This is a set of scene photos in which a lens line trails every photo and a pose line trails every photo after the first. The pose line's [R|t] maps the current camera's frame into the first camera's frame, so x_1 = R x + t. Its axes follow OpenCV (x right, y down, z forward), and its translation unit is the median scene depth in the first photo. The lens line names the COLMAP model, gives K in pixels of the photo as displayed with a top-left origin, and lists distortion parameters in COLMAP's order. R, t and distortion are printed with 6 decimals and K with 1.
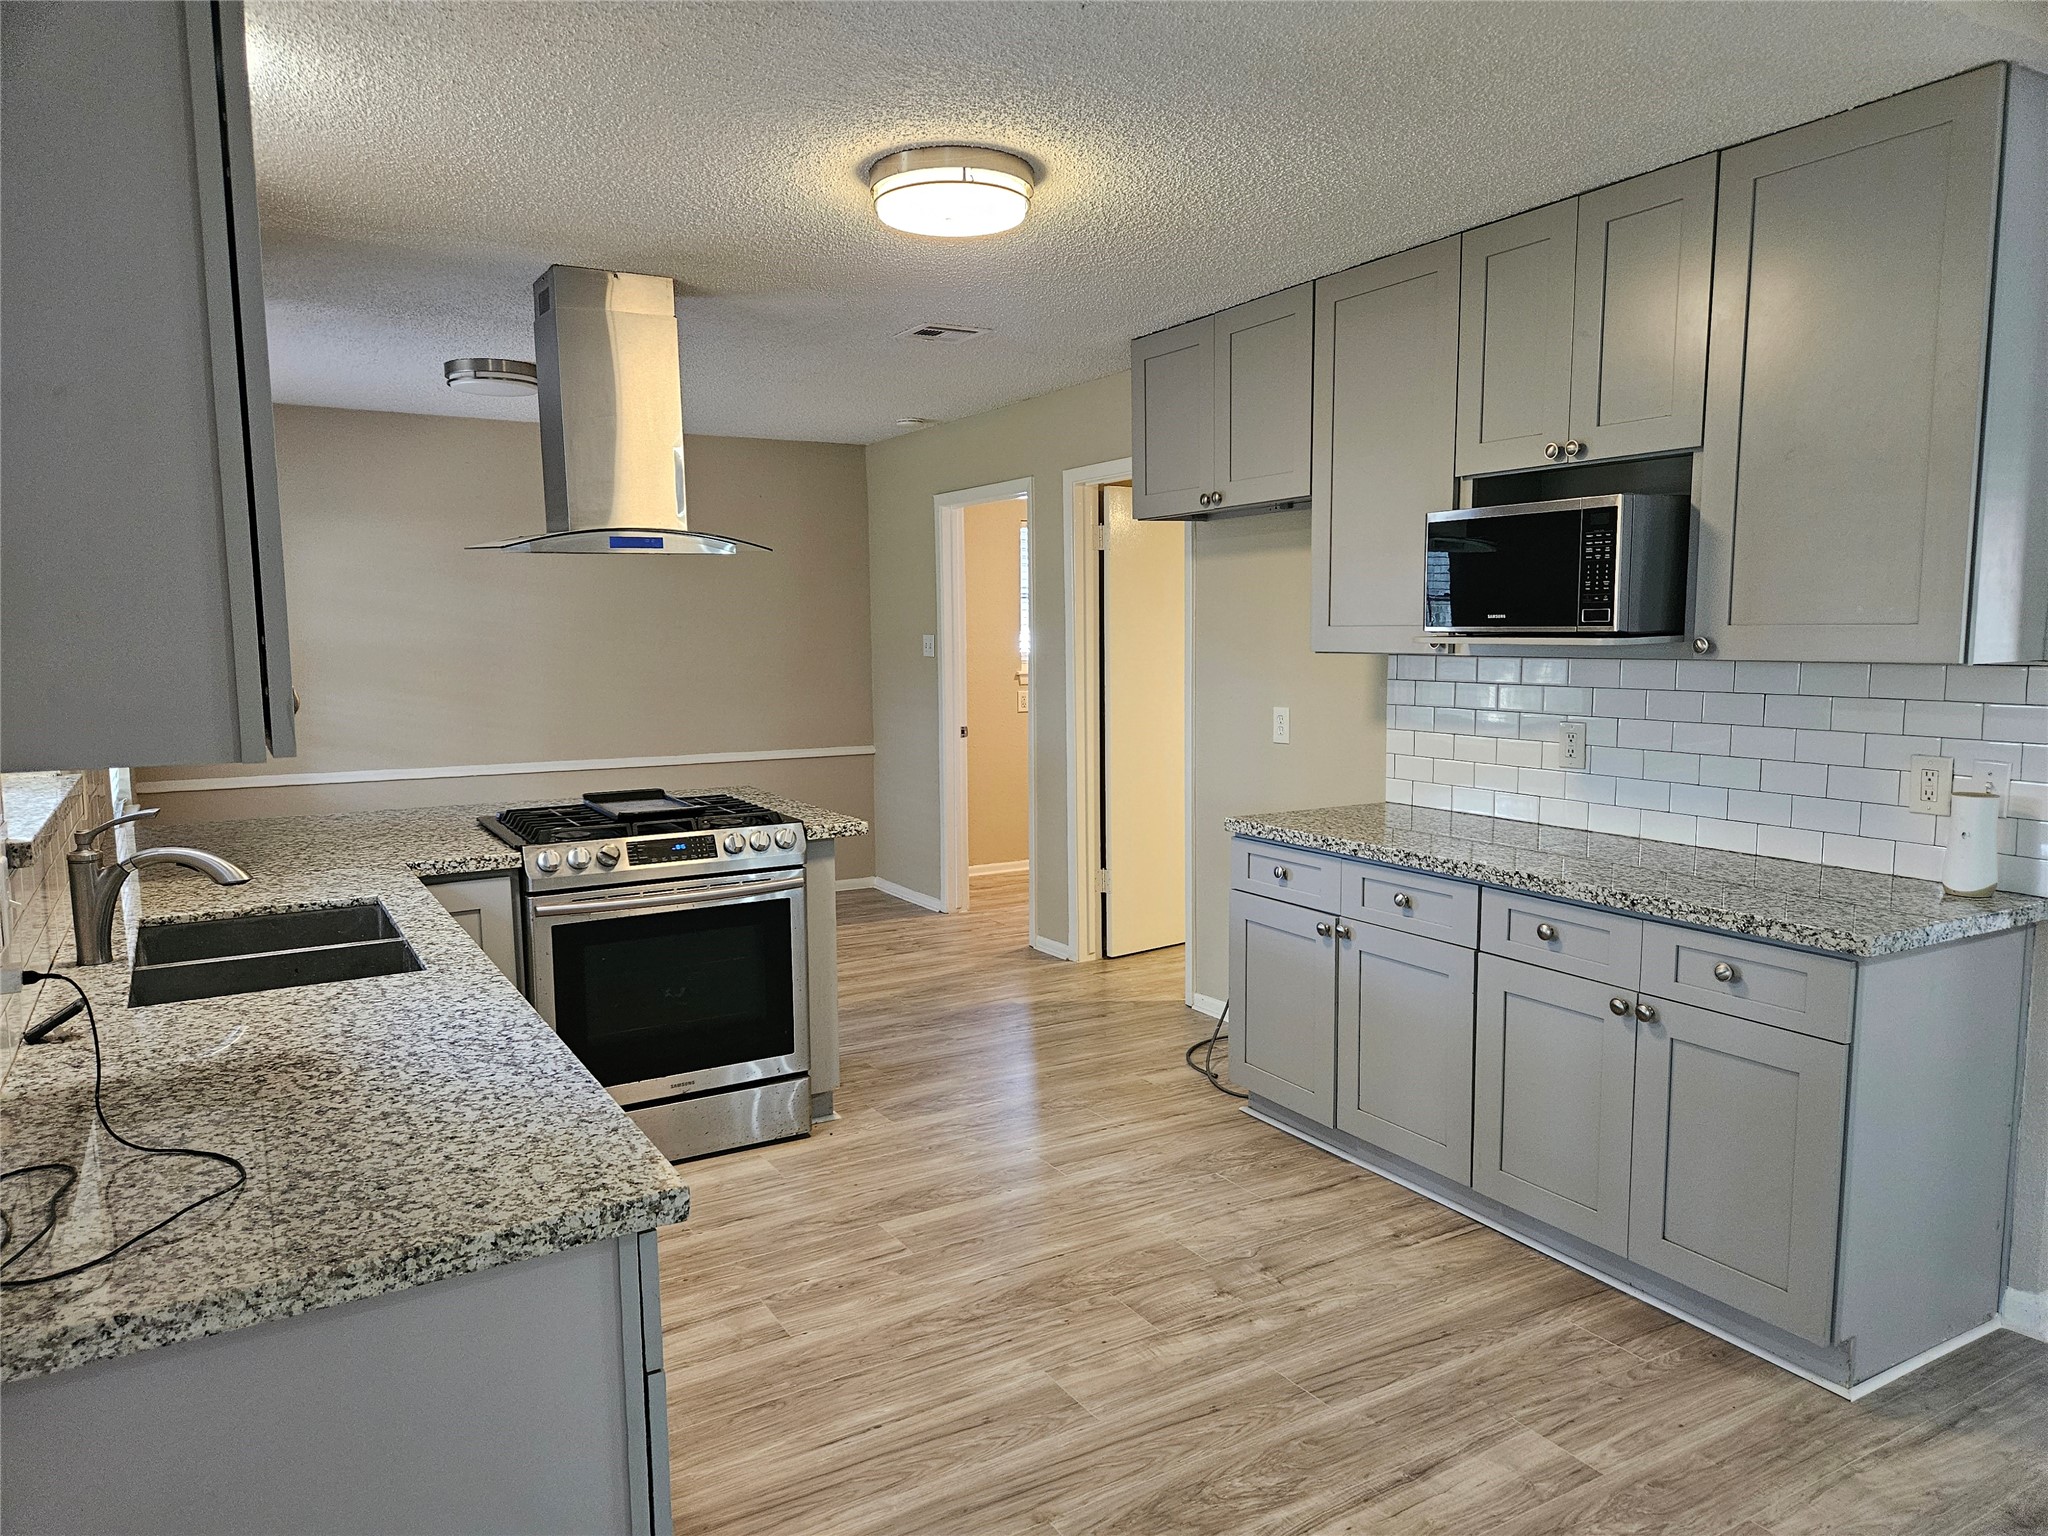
lens RADIAL K [[1366.0, 0, 1008.9], [0, 1366.0, 781.9], [0, 0, 1]] dist [0.077165, -0.066013]
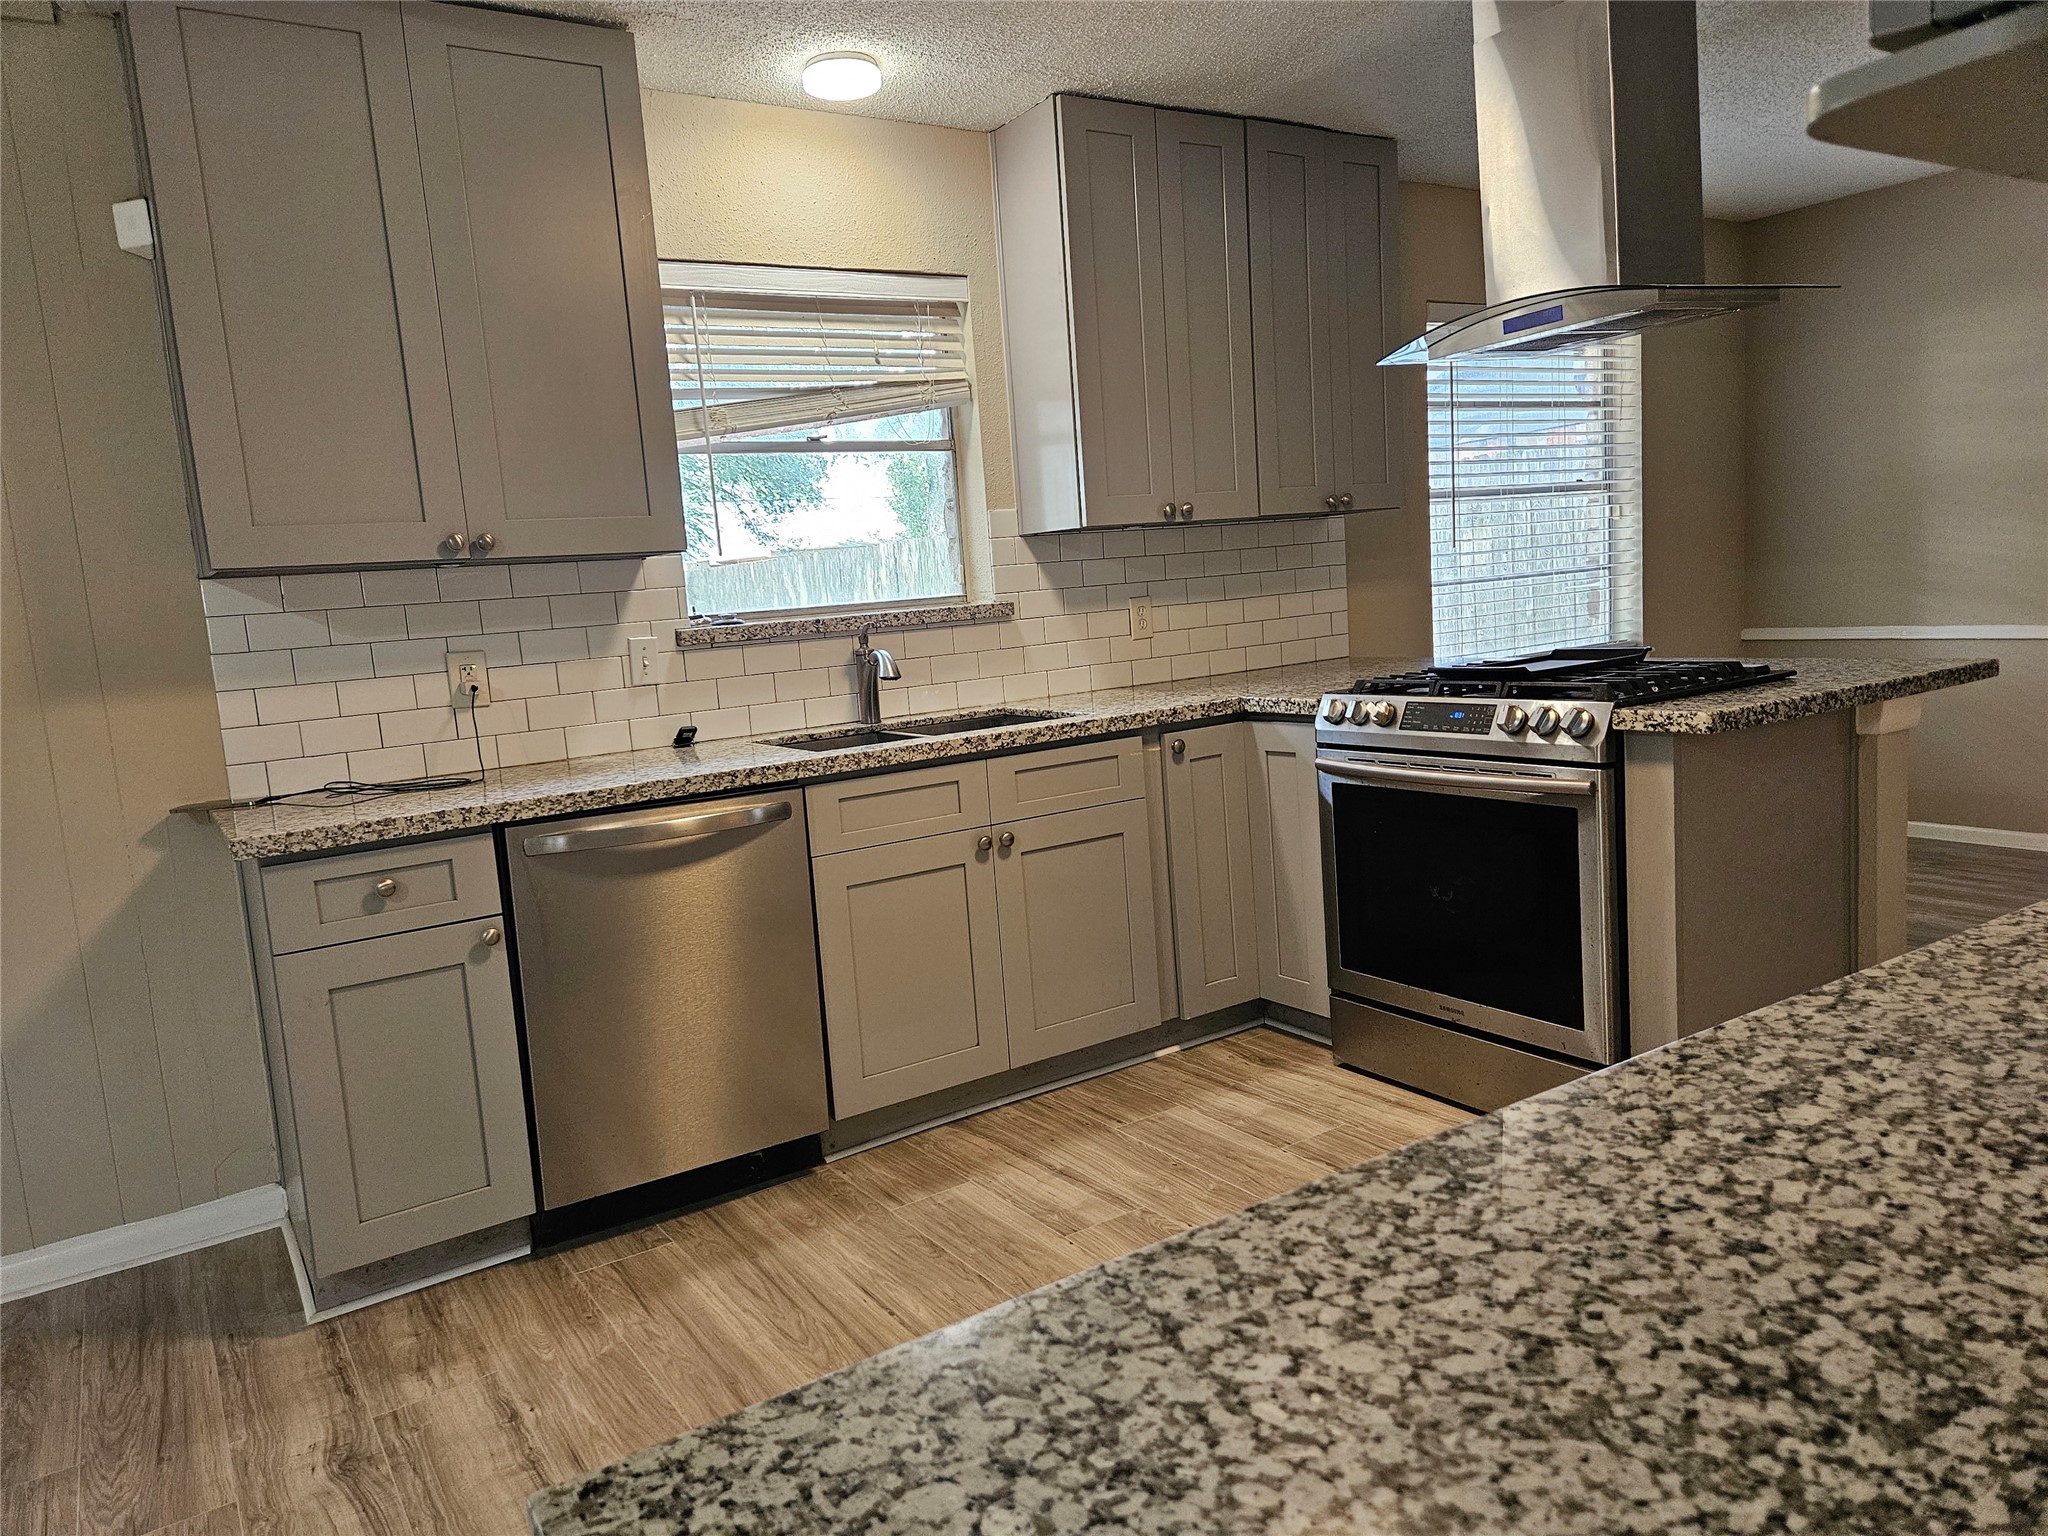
lens RADIAL K [[1366.0, 0, 1003.2], [0, 1366.0, 761.8], [0, 0, 1]] dist [0.077165, -0.066013]
pose [[0.039993, 0.131011, -0.990574, 0.567212], [-0.042934, 0.990677, 0.129292, -0.018298], [0.998277, 0.037358, 0.045245, 0.740976]]
